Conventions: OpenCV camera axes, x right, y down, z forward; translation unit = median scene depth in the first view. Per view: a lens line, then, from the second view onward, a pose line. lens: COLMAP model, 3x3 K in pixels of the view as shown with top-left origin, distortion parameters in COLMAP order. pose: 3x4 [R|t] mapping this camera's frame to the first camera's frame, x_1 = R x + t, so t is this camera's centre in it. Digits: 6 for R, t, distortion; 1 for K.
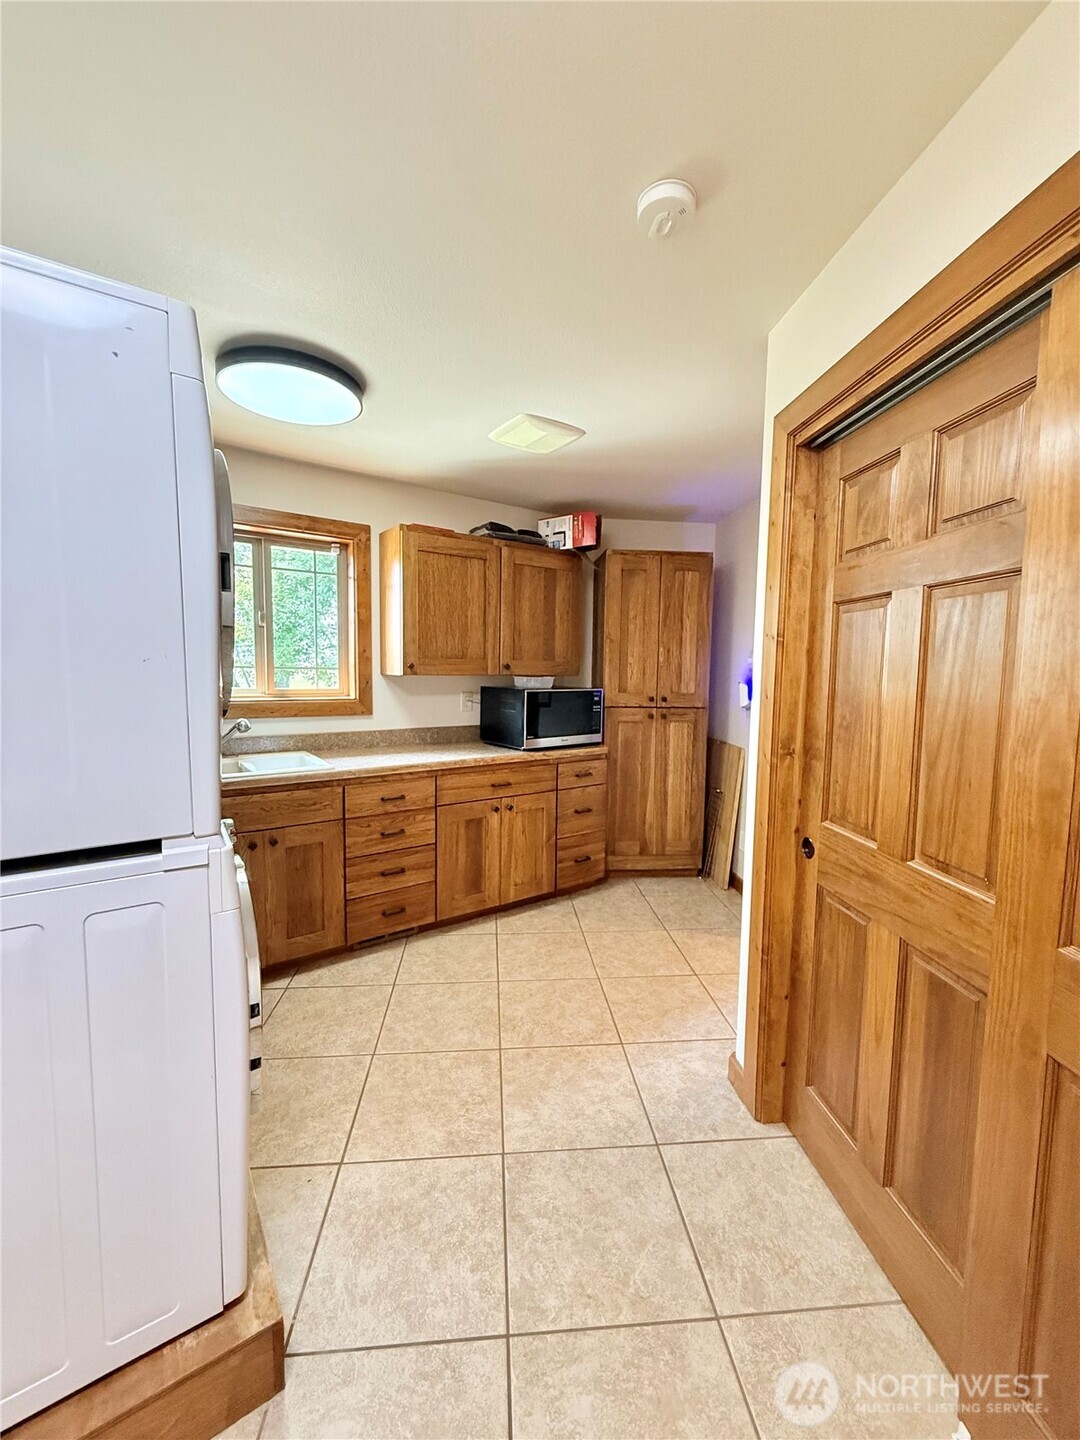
lens RADIAL K [[574.3, 0, 541.2], [0, 574.3, 715.1], [0, 0, 1]] dist [-0.001056, 0.000389]
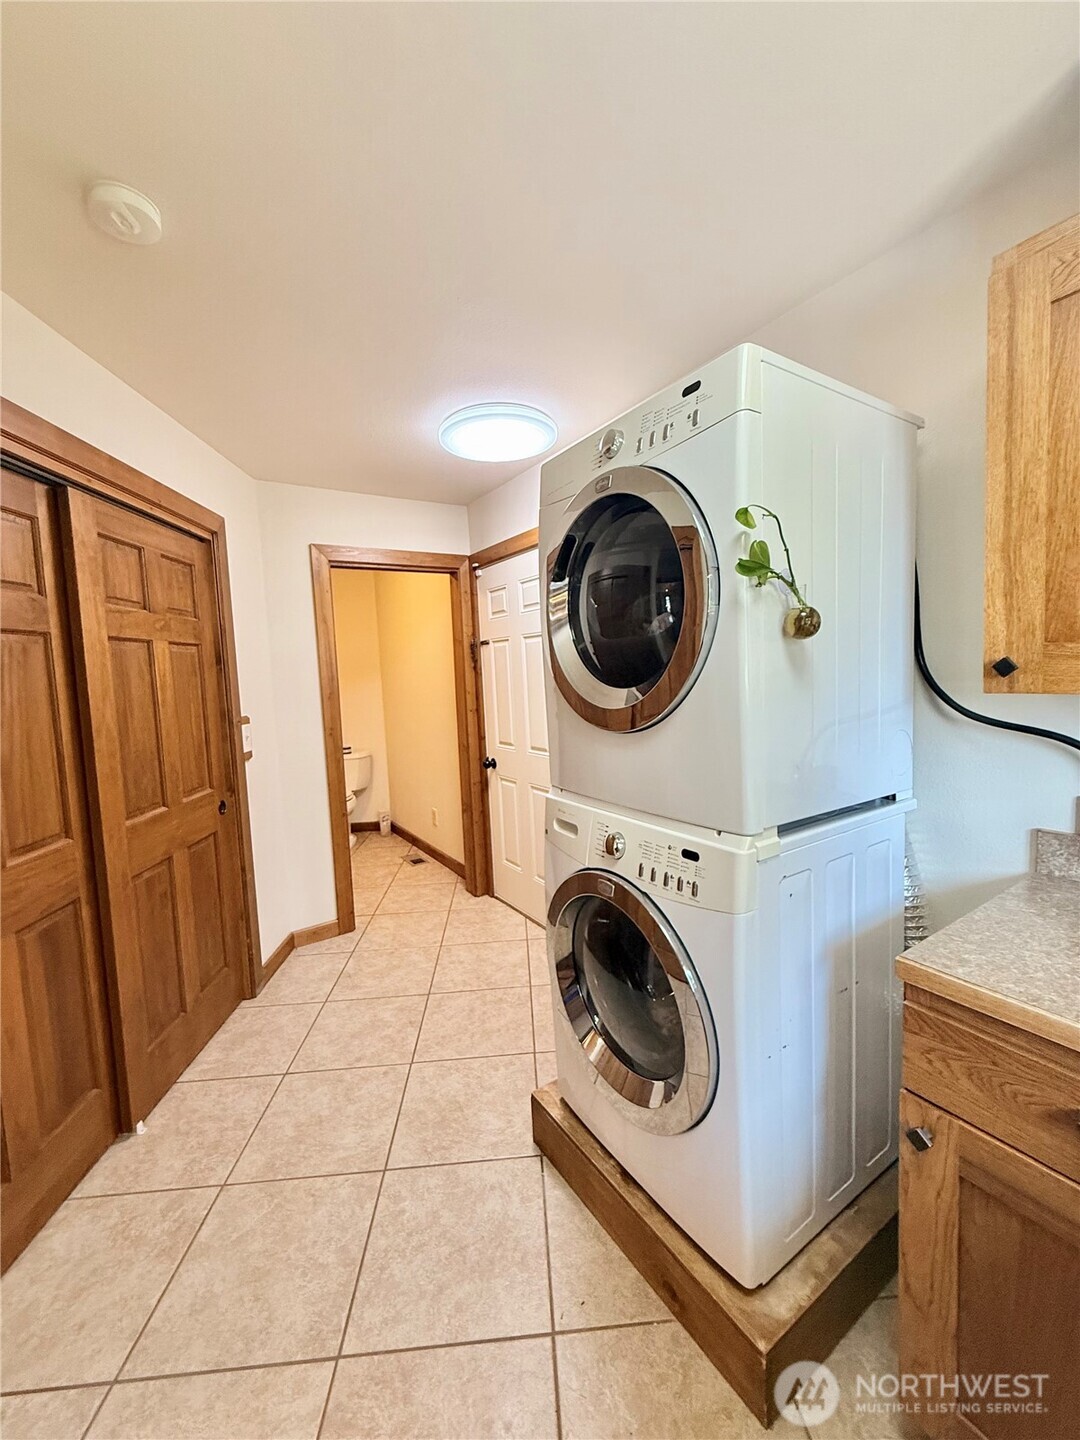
lens RADIAL K [[576.3, 0, 541.4], [0, 576.3, 715.2], [0, 0, 1]] dist [-0.001539, -0.000154]
pose [[-0.999183, 0.020973, 0.034549, -0.220702], [0.026401, 0.985936, 0.165024, -0.093763], [-0.030602, 0.165801, -0.985684, 0.948525]]
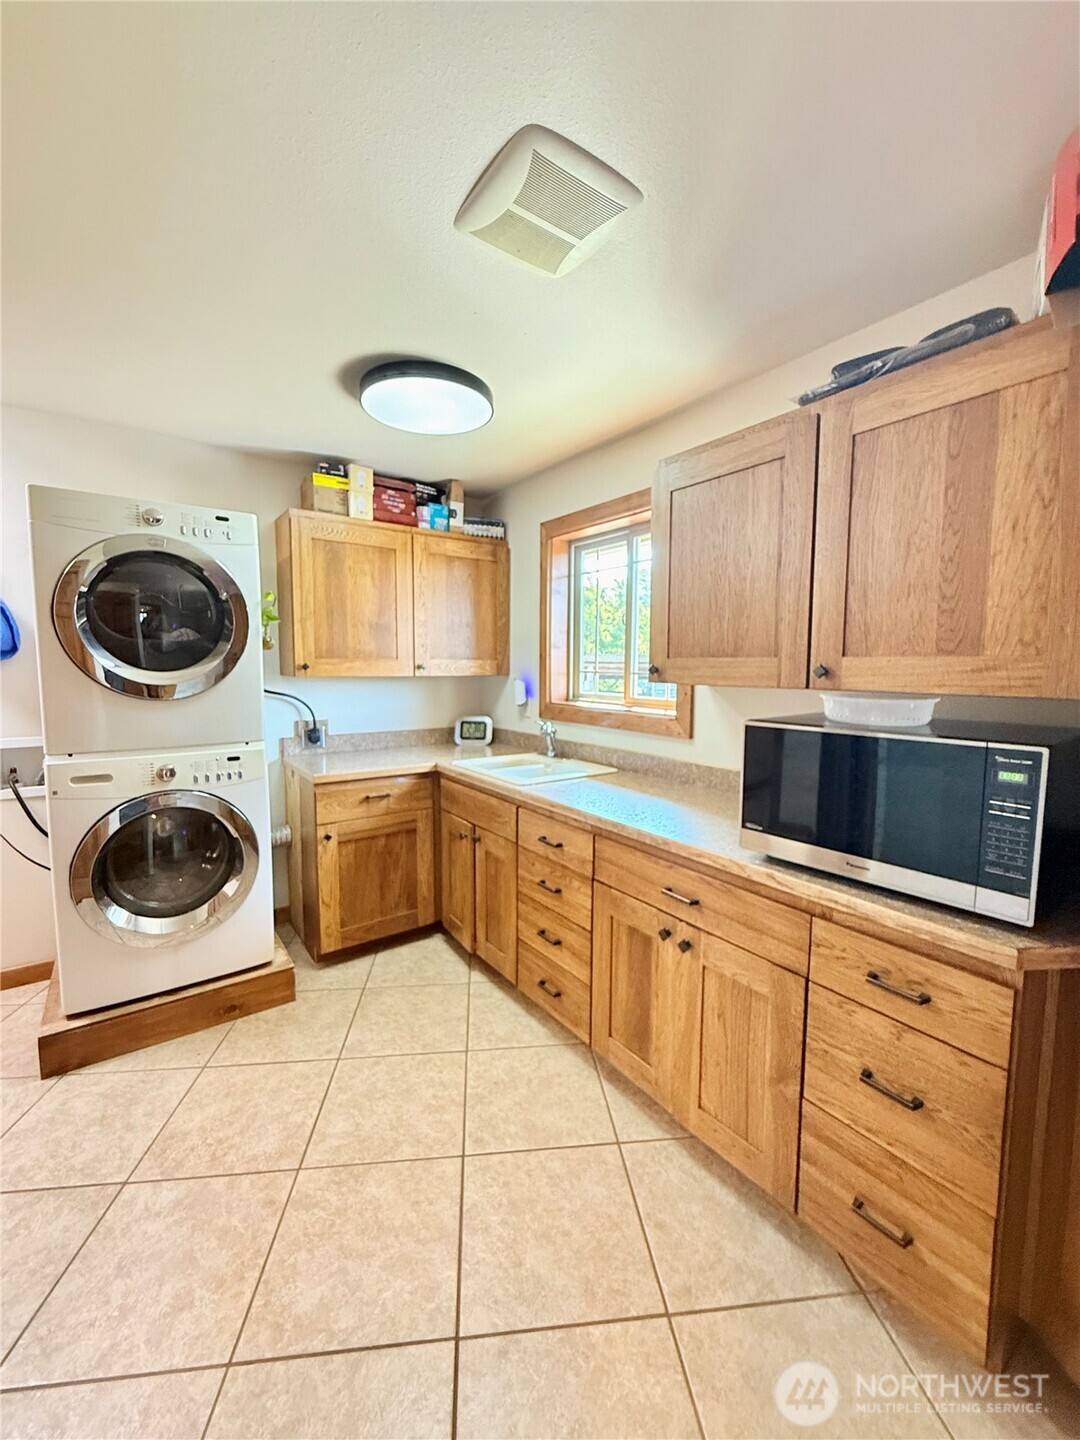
lens RADIAL K [[574.3, 0, 541.2], [0, 574.3, 715.1], [0, 0, 1]] dist [-0.001056, 0.000389]
pose [[0.010830, 0.067799, -0.997640, 0.496984], [-0.090129, 0.993704, 0.066553, -0.074253], [0.995871, 0.089196, 0.016872, 0.958652]]
